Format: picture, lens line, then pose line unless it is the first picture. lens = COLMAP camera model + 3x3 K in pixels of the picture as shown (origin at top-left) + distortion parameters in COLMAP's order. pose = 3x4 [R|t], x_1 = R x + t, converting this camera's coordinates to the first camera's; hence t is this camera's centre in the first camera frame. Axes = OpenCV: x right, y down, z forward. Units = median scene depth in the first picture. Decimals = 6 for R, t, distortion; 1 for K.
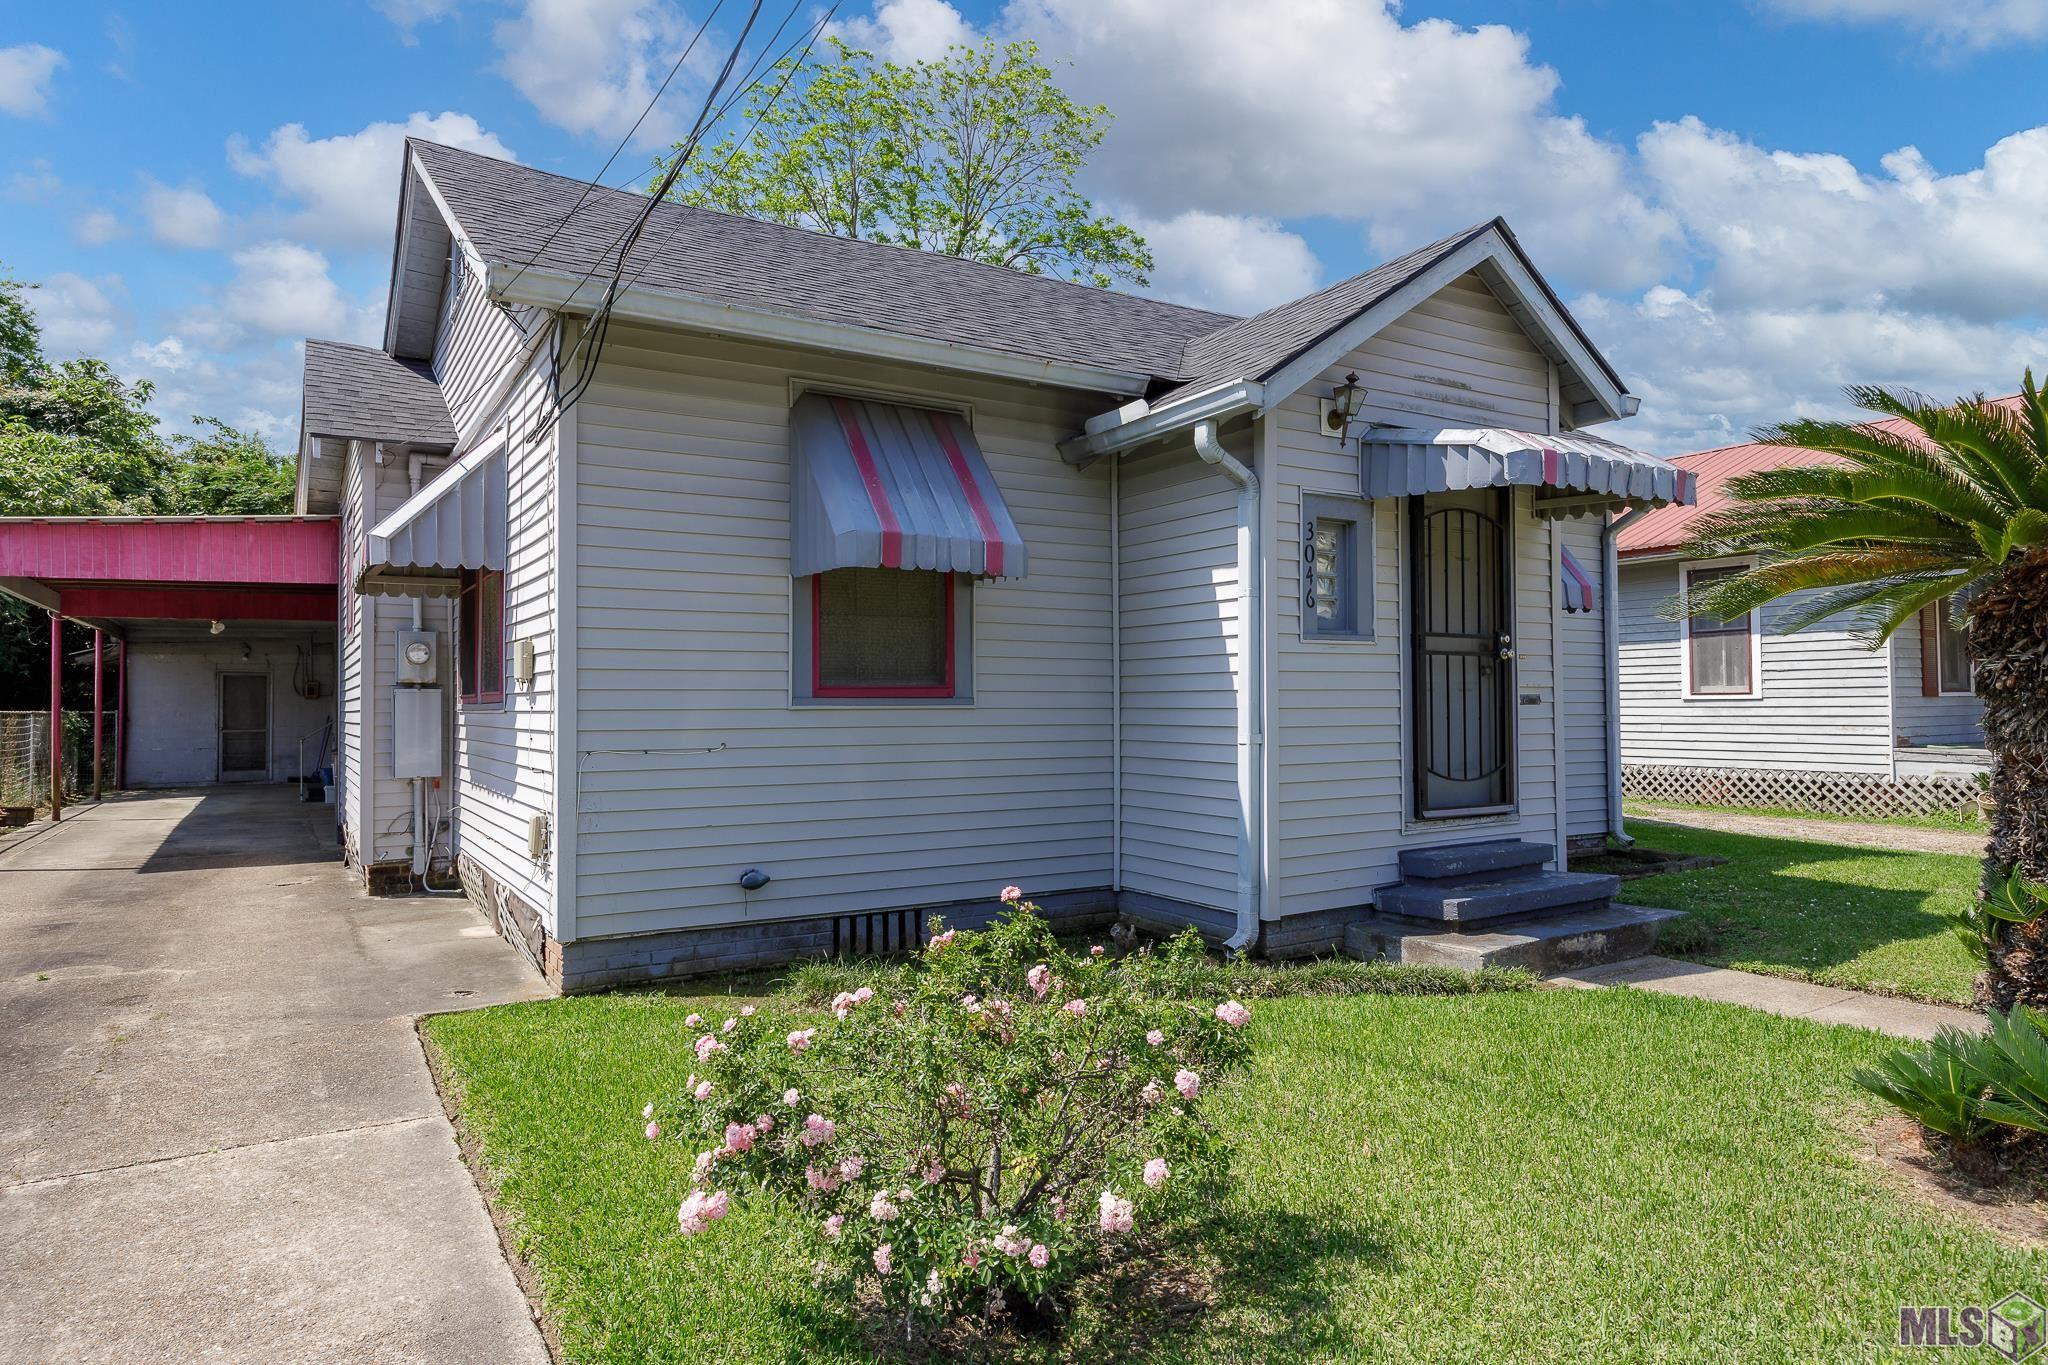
lens RADIAL K [[1228.5, 0, 1024.0], [0, 1228.5, 682.5], [0, 0, 1]] dist [-0.002023, -0.000358]
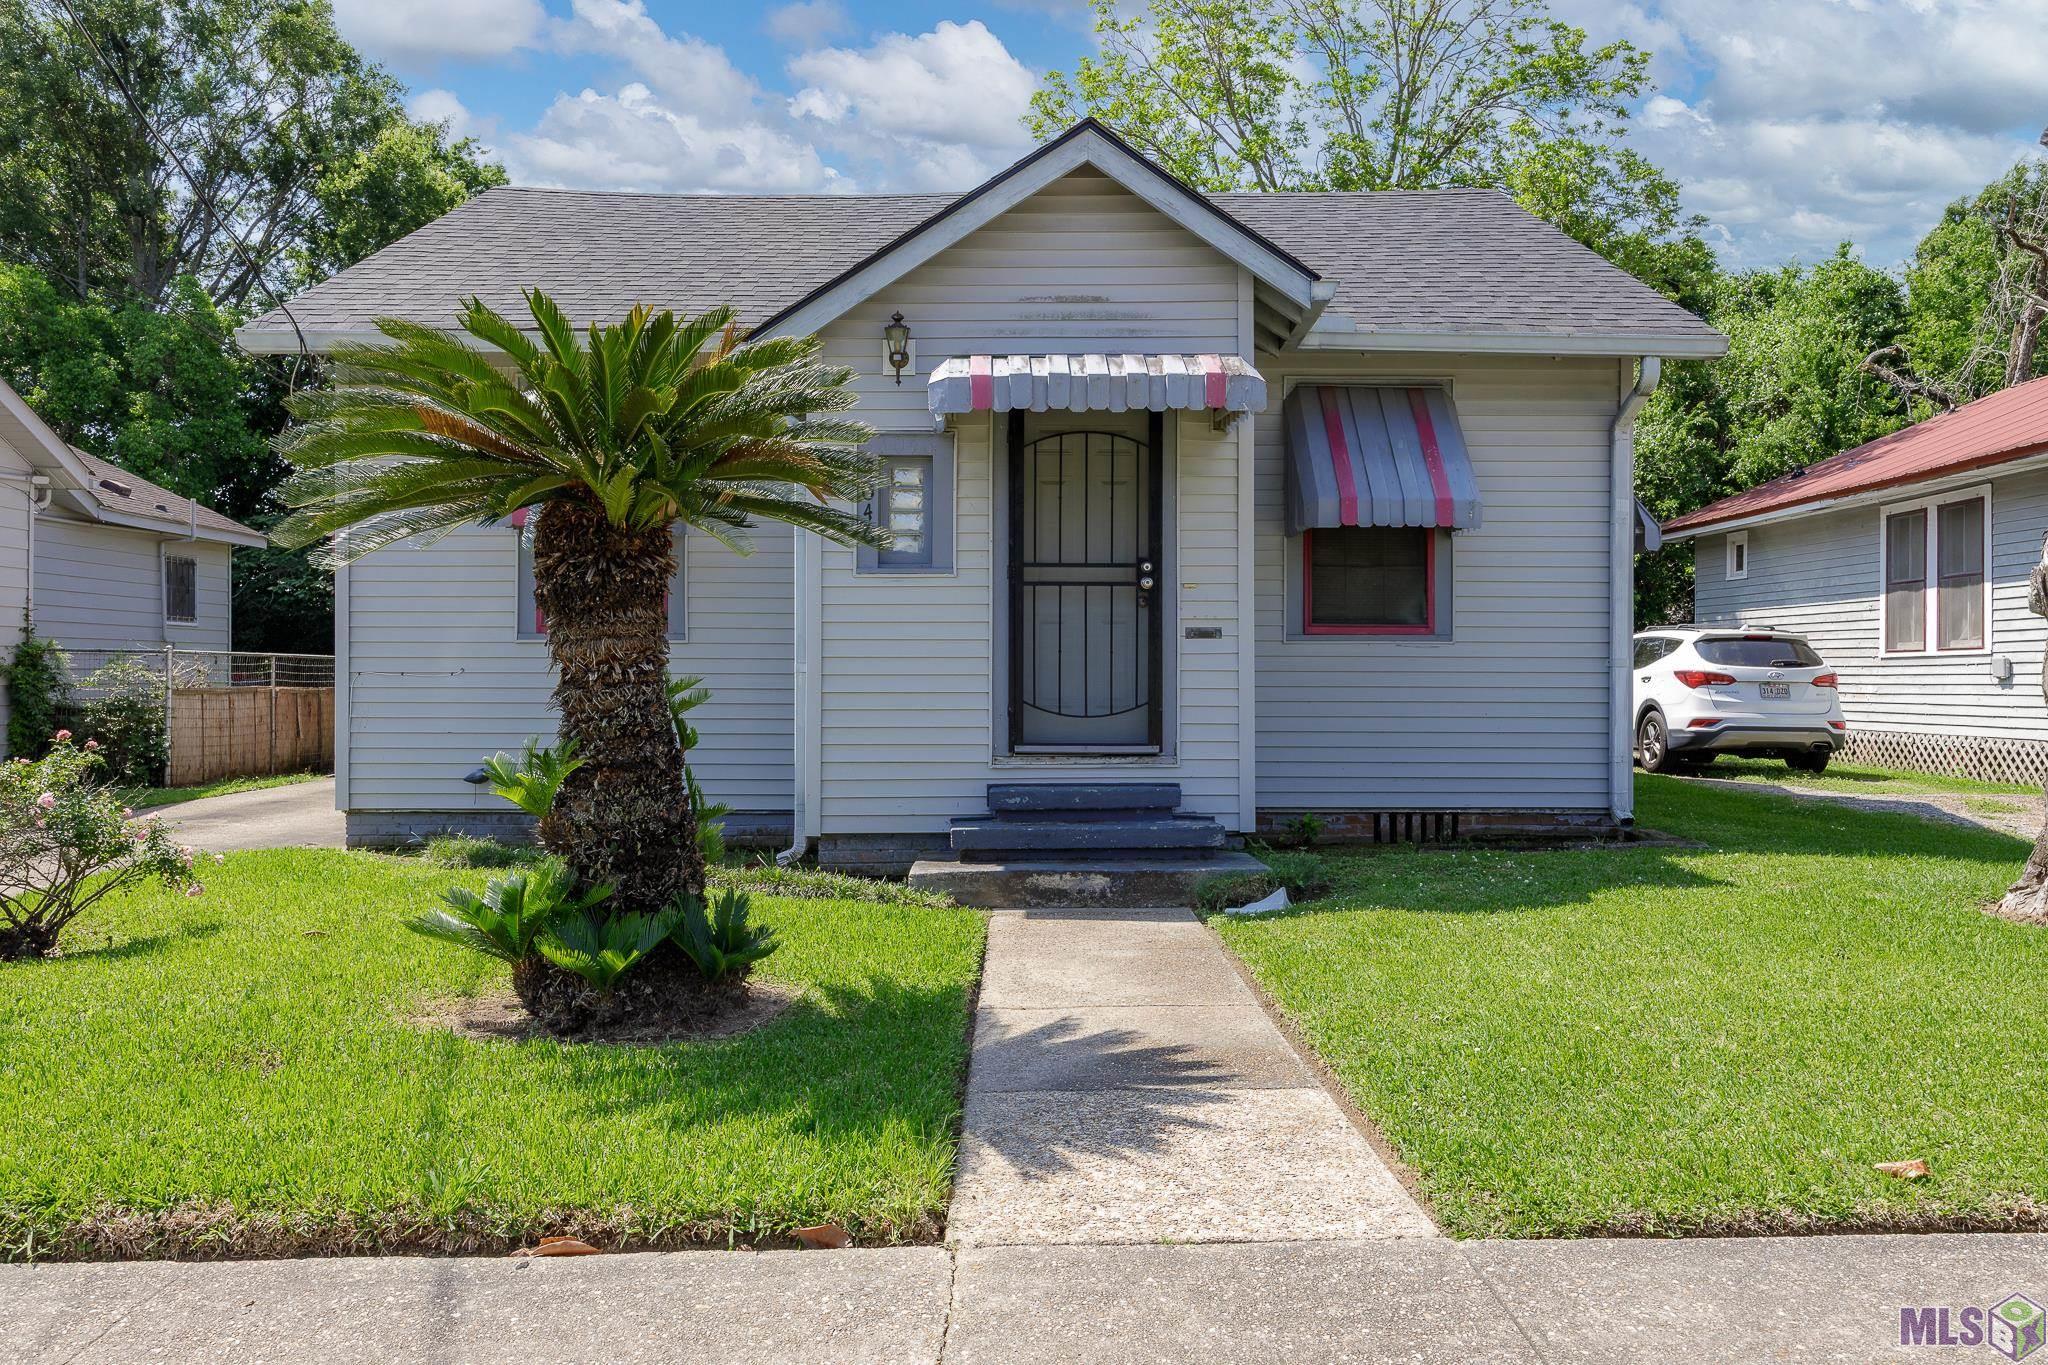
lens RADIAL K [[1471.7, 0, 1024.0], [0, 1471.7, 682.5], [0, 0, 1]] dist [-0.001472, -0.002115]
pose [[0.851842, 0.010408, -0.523695, 0.945532], [0.002535, 0.999709, 0.023991, 0.026275], [0.523792, -0.021764, 0.851568, 0.003322]]
